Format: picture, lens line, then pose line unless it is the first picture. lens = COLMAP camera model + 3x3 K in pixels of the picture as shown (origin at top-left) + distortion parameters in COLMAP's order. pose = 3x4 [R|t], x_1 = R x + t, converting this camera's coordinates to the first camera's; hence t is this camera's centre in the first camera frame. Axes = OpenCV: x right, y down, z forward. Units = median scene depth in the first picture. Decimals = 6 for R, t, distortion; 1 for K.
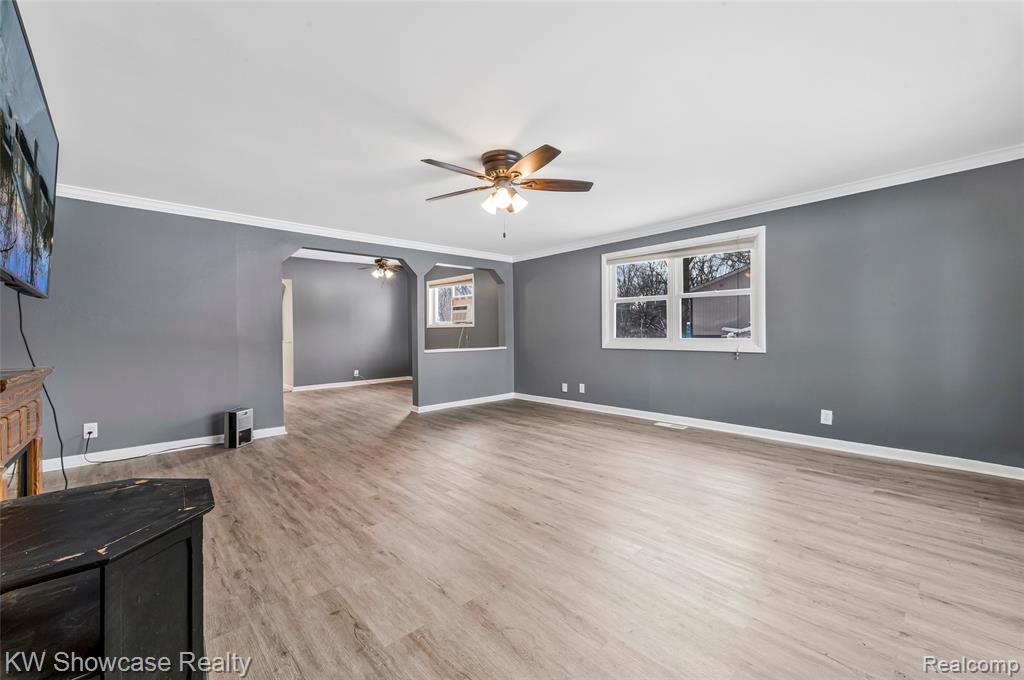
lens RADIAL K [[411.0, 0, 514.2], [0, 411.0, 331.5], [0, 0, 1]] dist [0.000037, -0.001014]
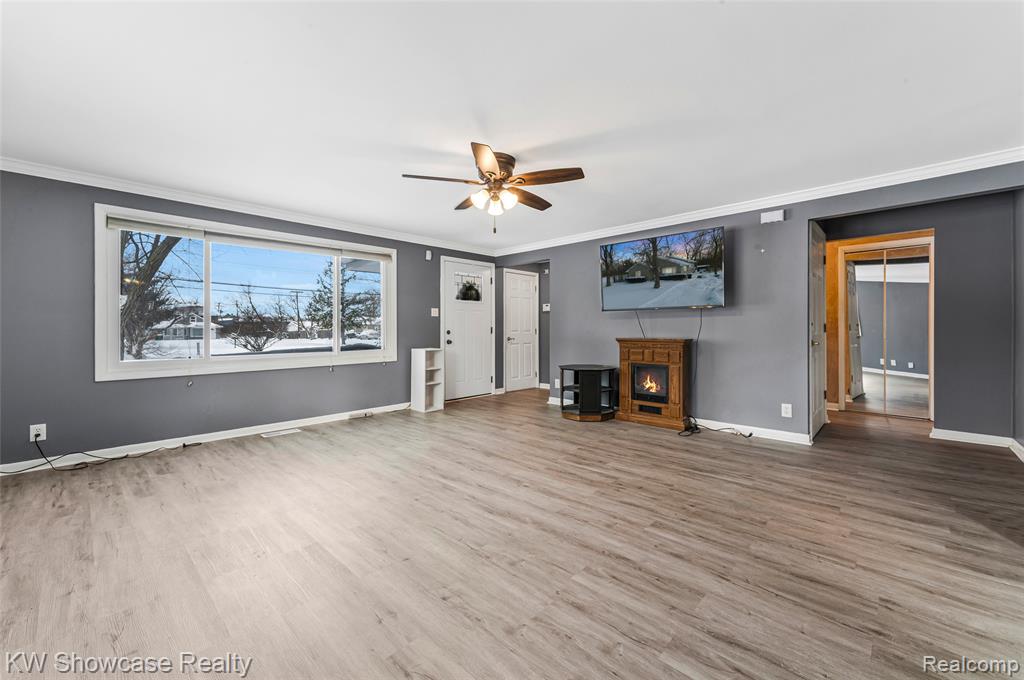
lens RADIAL K [[411.0, 0, 511.6], [0, 411.0, 333.3], [0, 0, 1]] dist [0.000037, -0.001014]
pose [[-0.998842, 0.016558, -0.045165, -0.020872], [0.016228, 0.999839, 0.007647, 0.012464], [0.045284, 0.006905, -0.998950, 2.151281]]
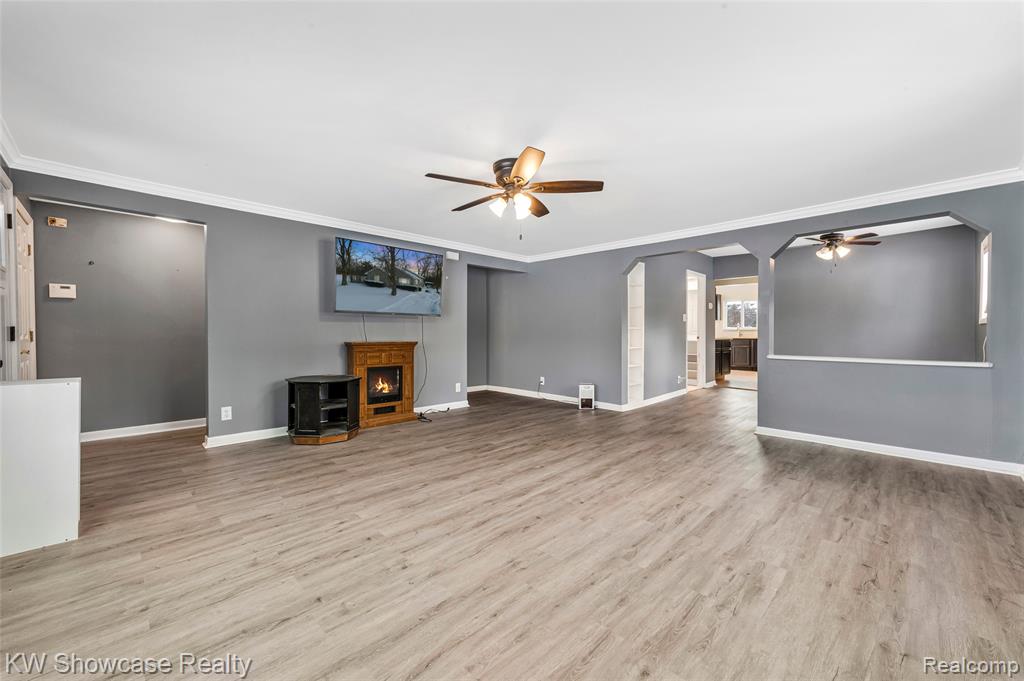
lens RADIAL K [[411.0, 0, 516.3], [0, 411.0, 338.6], [0, 0, 1]] dist [0.000037, -0.001014]
pose [[0.030381, 0.029951, -0.999090, 1.086702], [-0.002789, 0.999550, 0.029880, -0.012572], [0.999534, 0.001879, 0.030451, 1.034978]]
